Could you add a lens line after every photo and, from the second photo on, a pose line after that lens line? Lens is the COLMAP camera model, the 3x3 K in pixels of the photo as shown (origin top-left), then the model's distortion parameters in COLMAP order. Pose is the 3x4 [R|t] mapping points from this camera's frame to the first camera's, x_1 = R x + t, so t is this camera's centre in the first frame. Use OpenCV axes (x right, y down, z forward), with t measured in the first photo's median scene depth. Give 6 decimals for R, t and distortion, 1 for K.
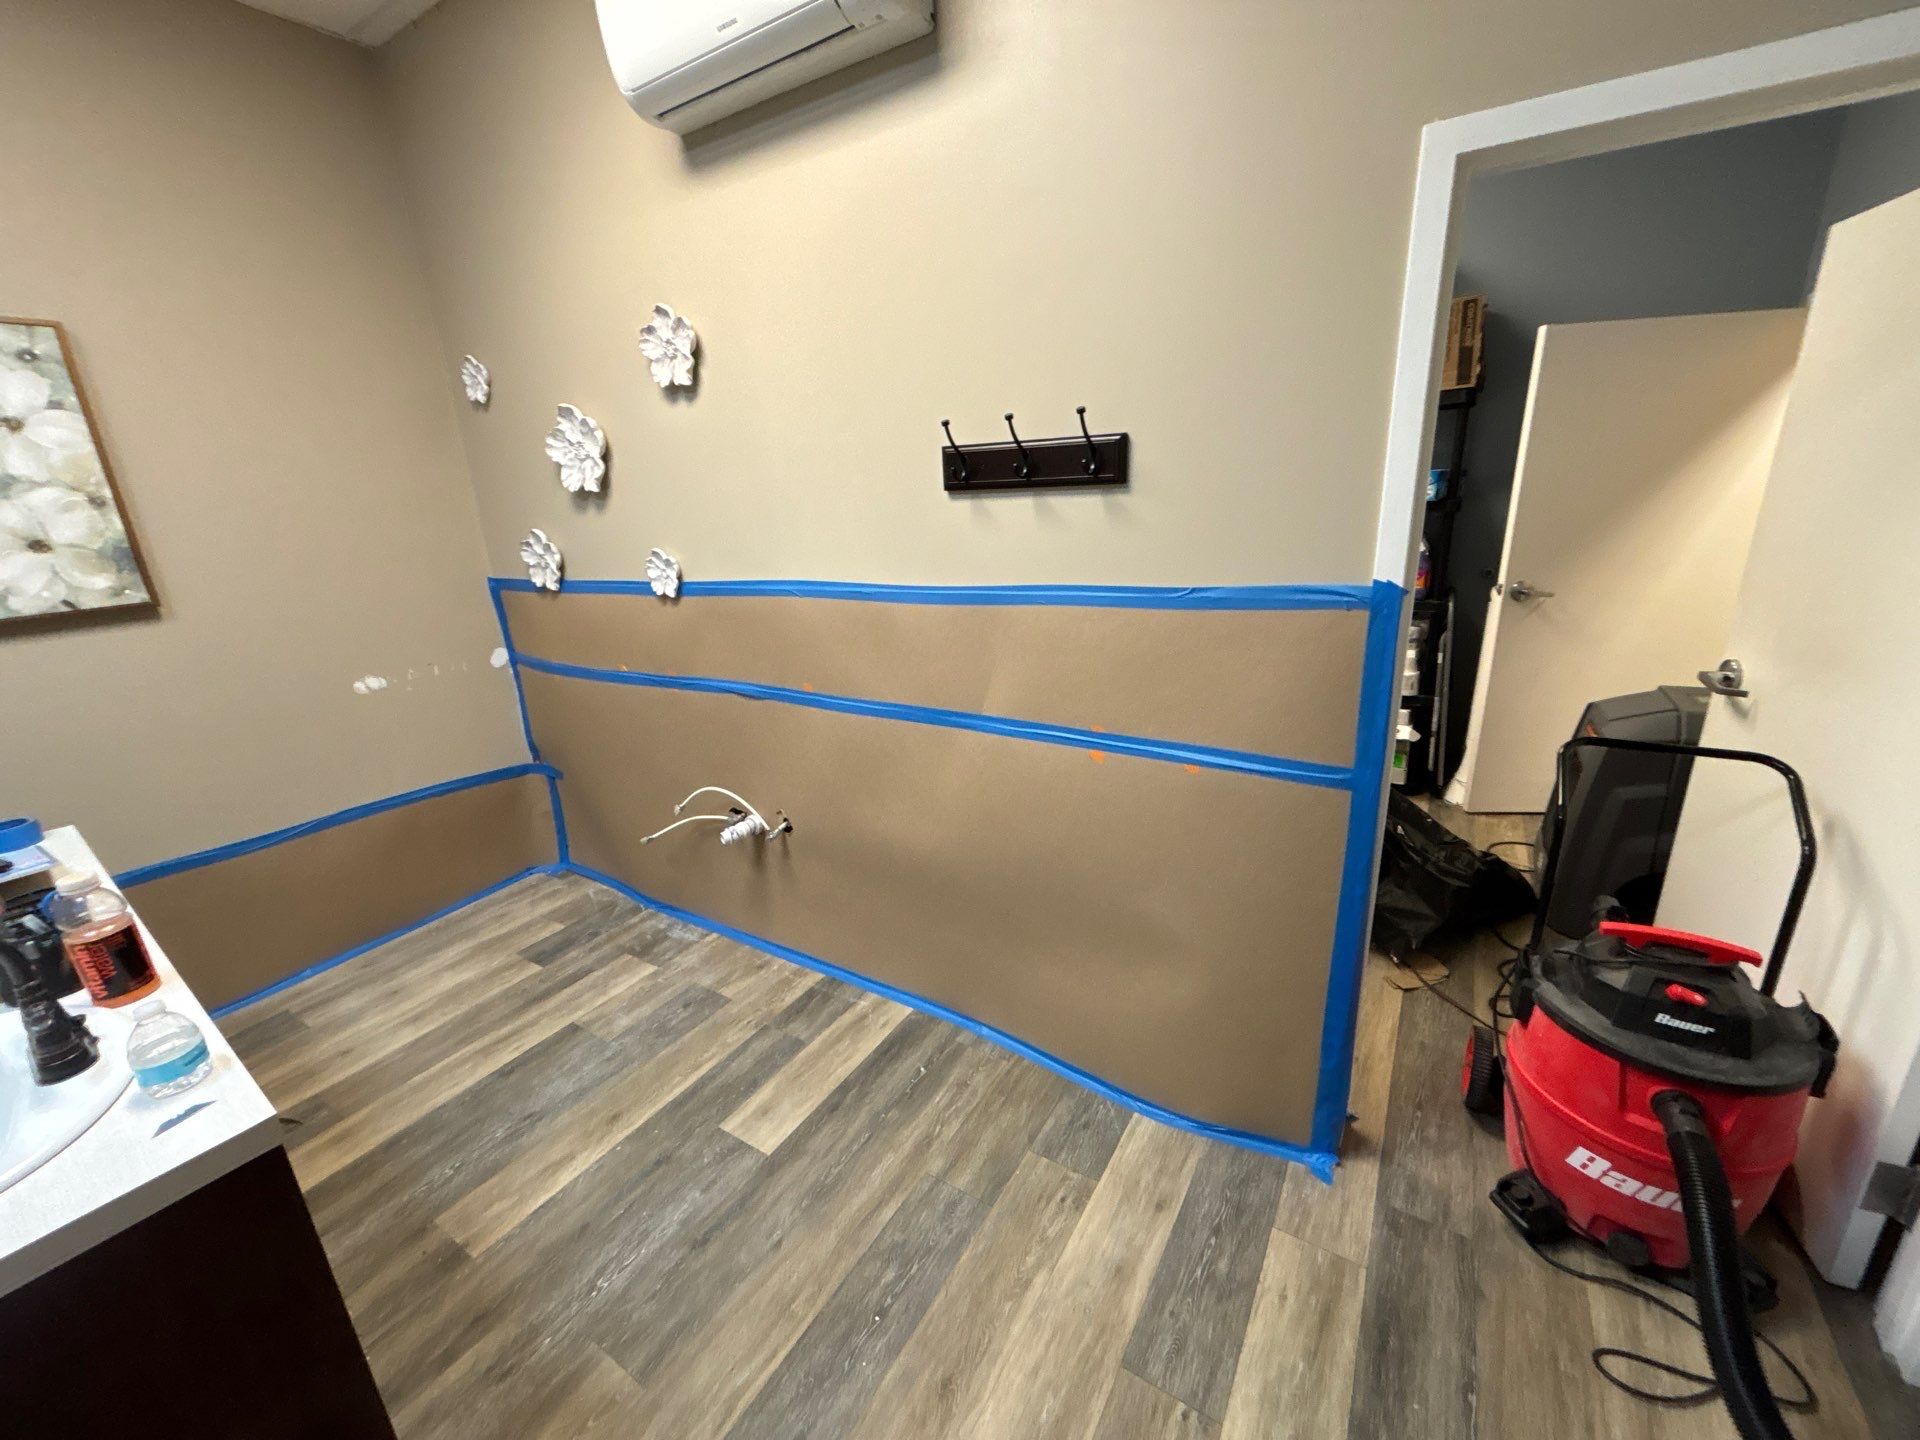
lens RADIAL K [[768.9, 0, 950.5], [0, 768.9, 722.5], [0, 0, 1]] dist [0.002425, -0.001440]
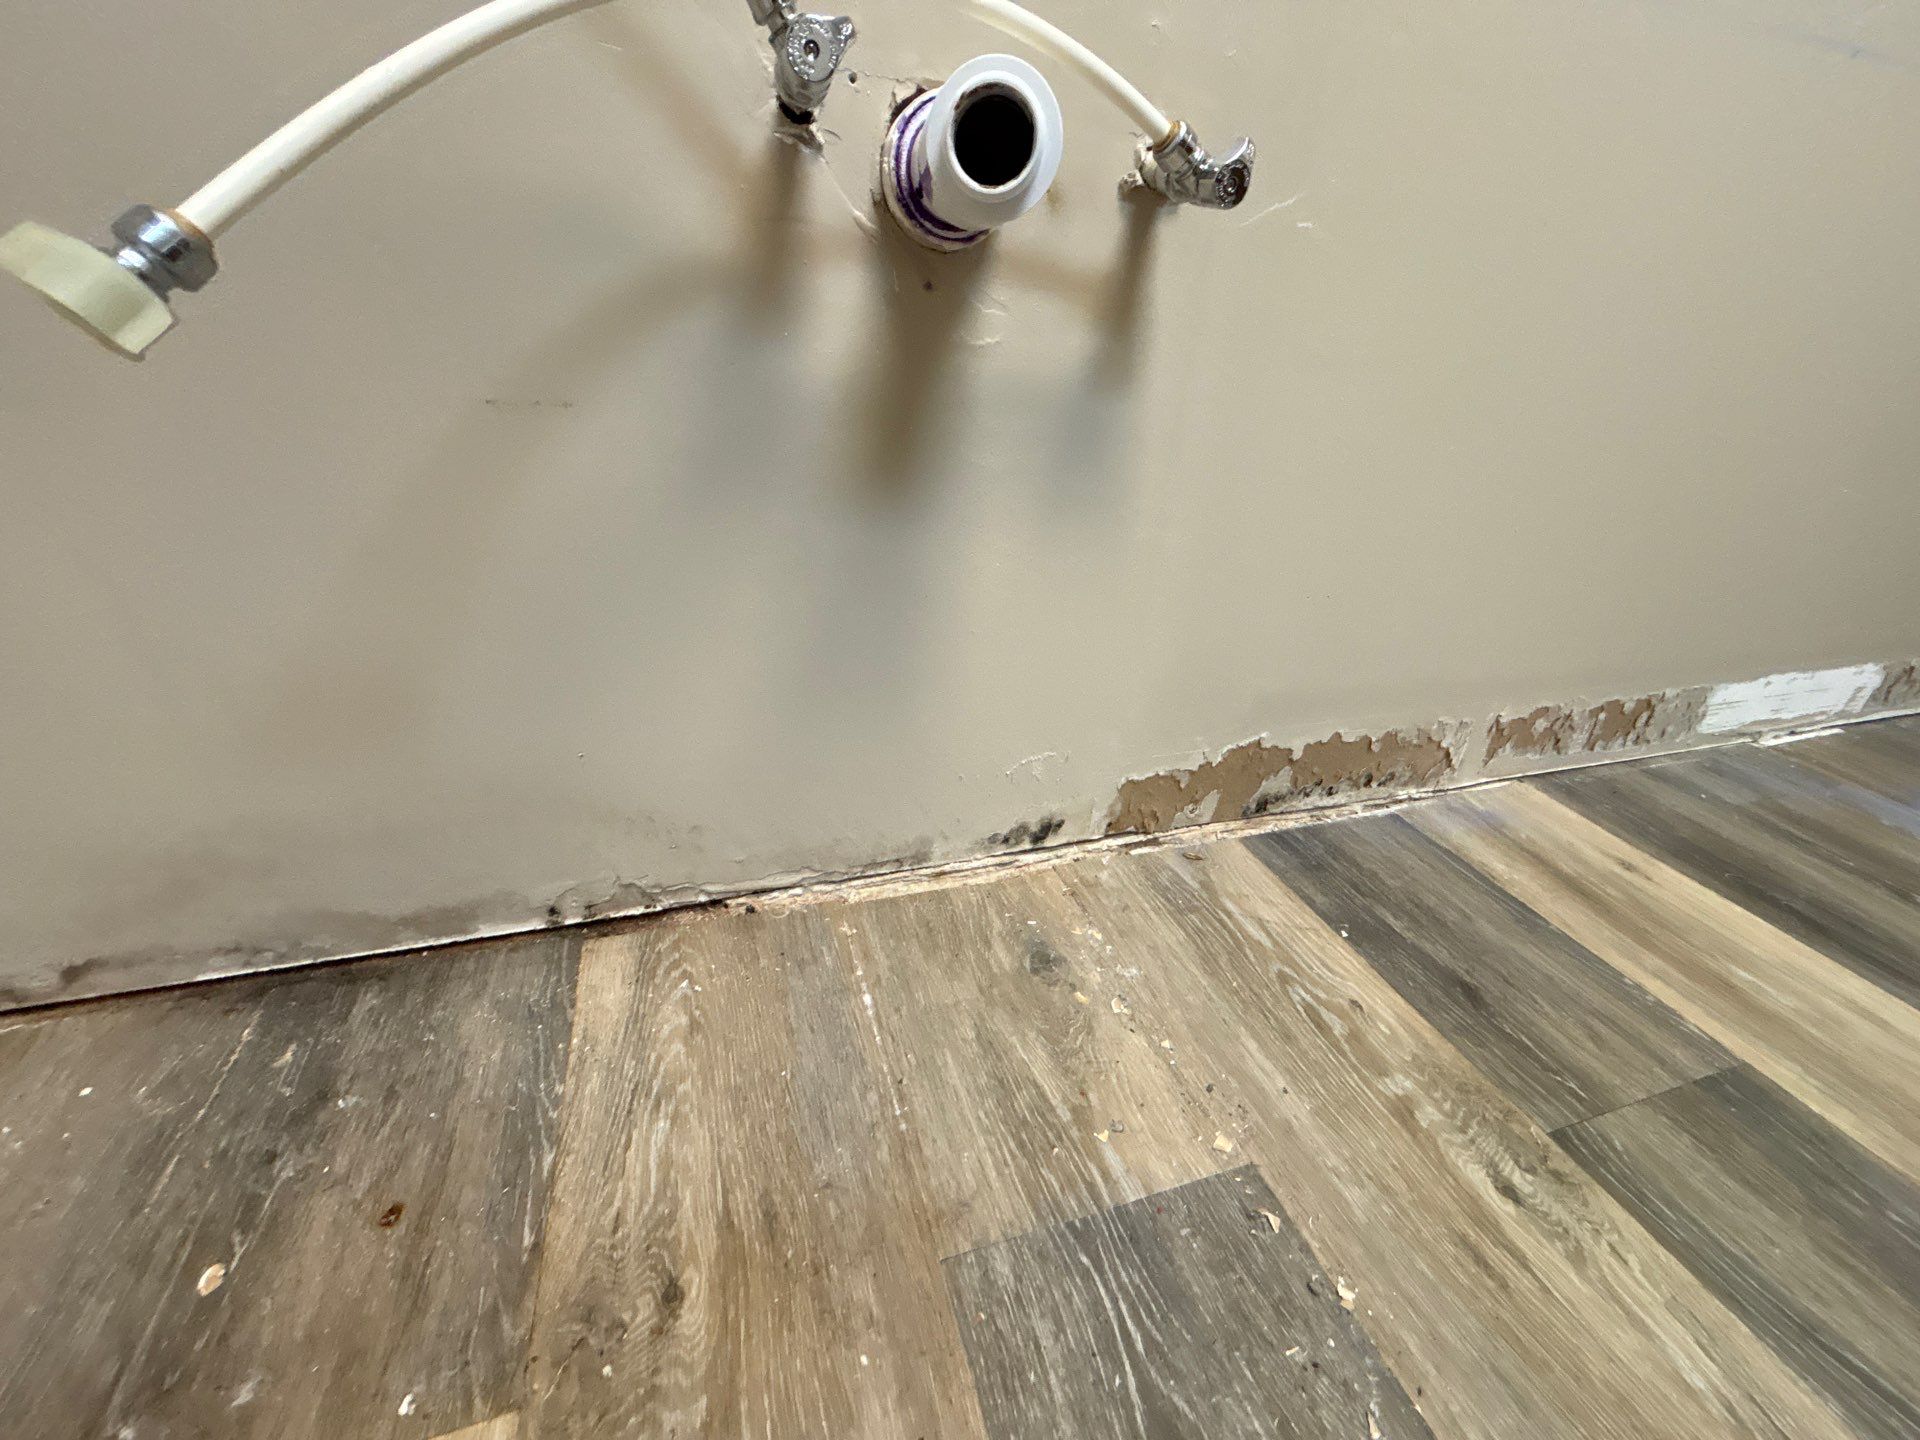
lens RADIAL K [[771.4, 0, 951.6], [0, 771.4, 723.4], [0, 0, 1]] dist [0.002372, -0.000001]
pose [[0.636030, -0.288766, 0.715597, -0.497899], [0.151441, 0.956019, 0.251182, 0.248772], [-0.756658, -0.051389, 0.651788, 1.110698]]
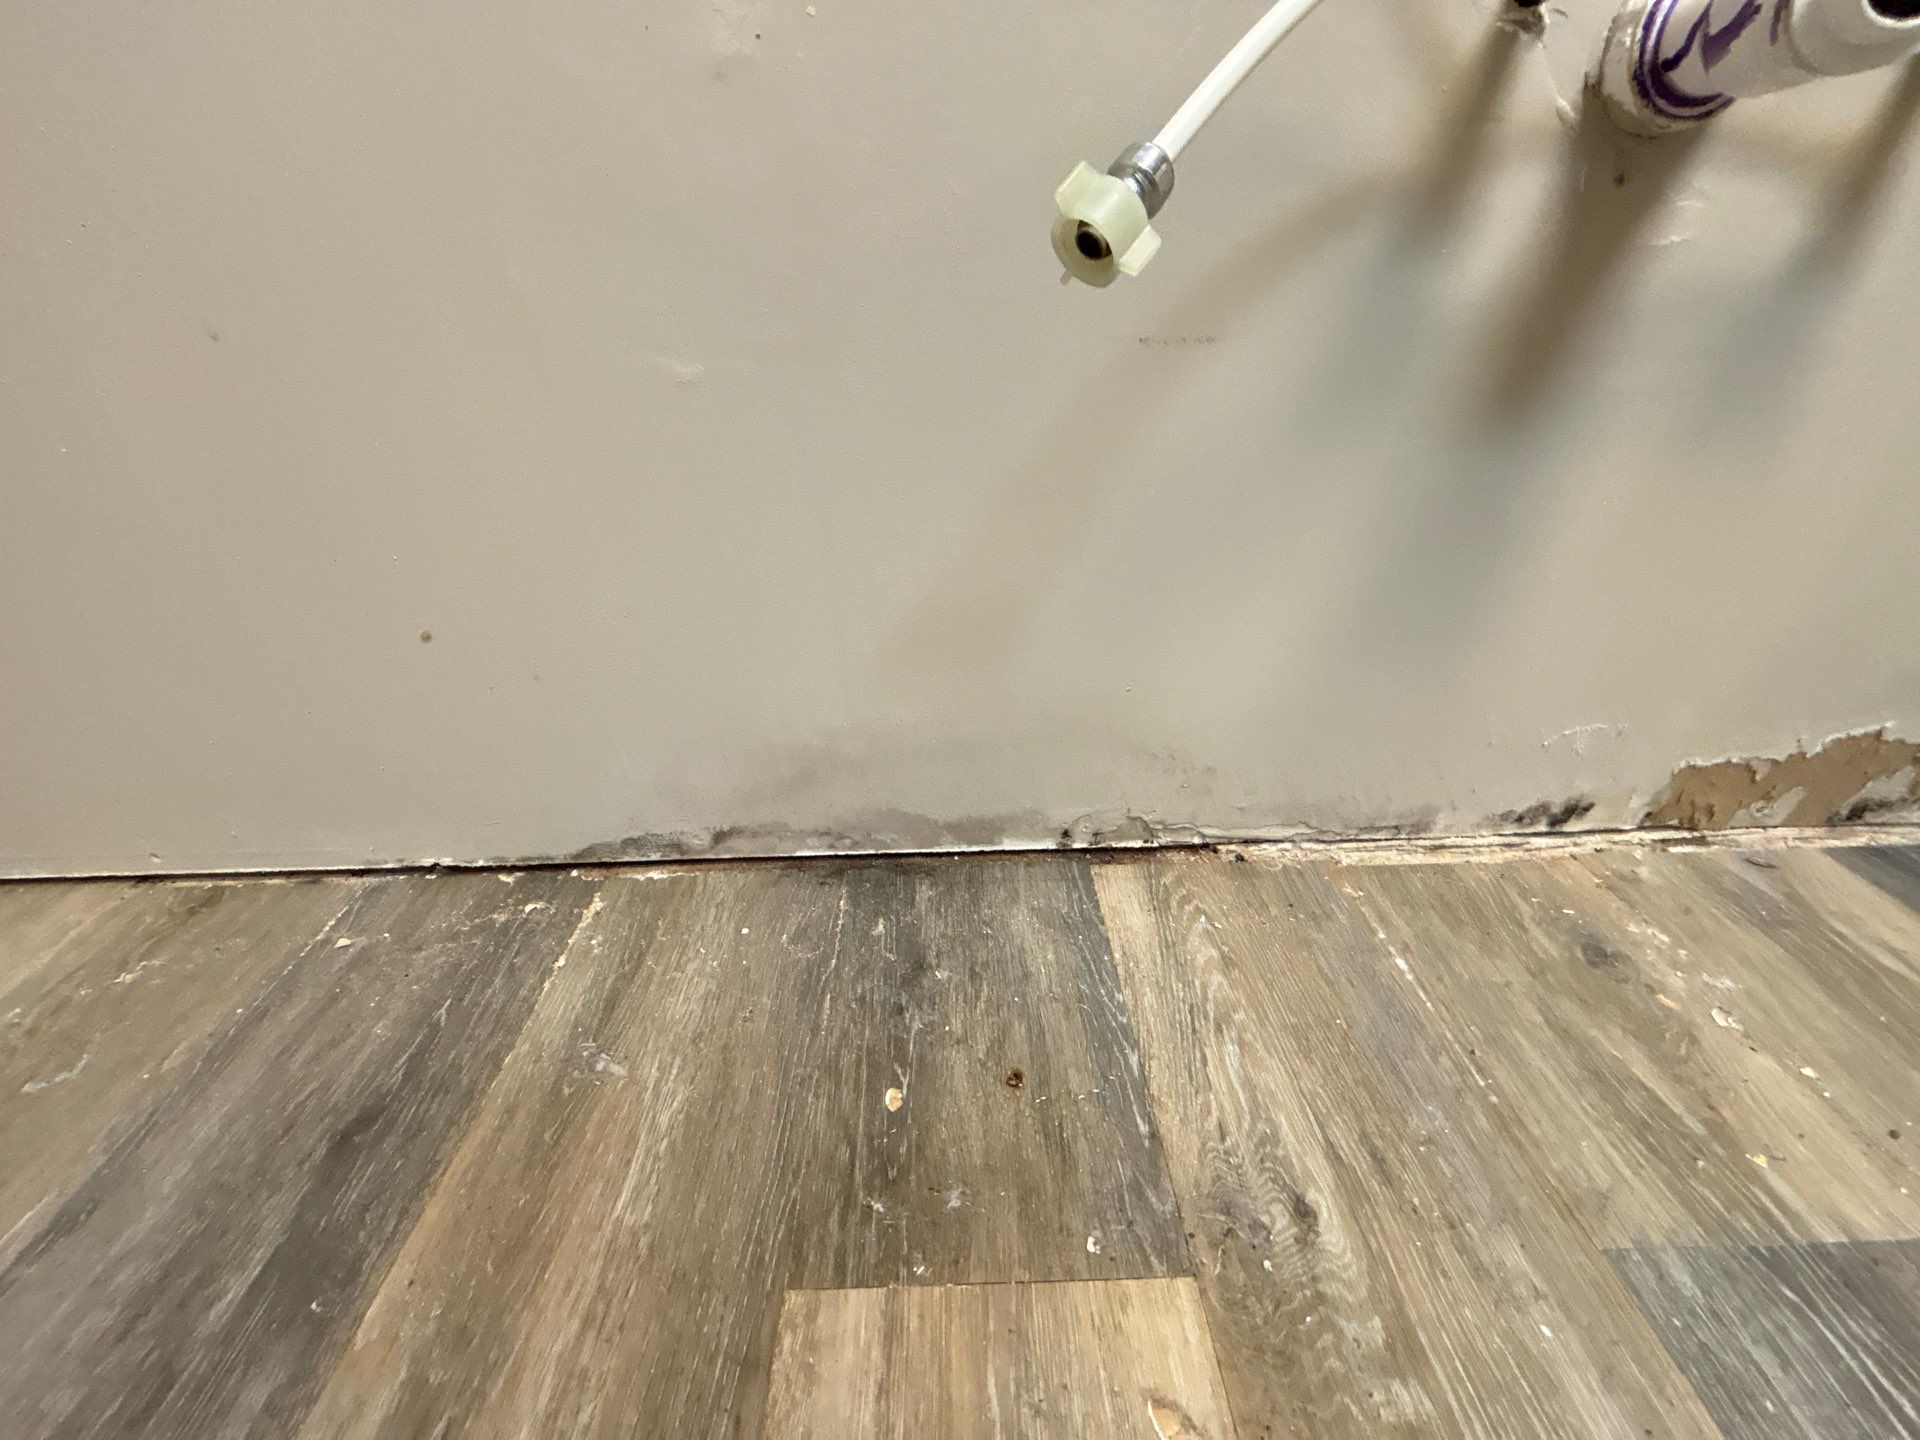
lens RADIAL K [[773.0, 0, 958.9], [0, 773.0, 722.4], [0, 0, 1]] dist [0.000673, 0.000371]
pose [[0.830420, -0.250332, 0.497730, -0.574544], [0.151144, 0.961092, 0.231209, 0.245717], [-0.536244, -0.116772, 0.835947, 1.171240]]
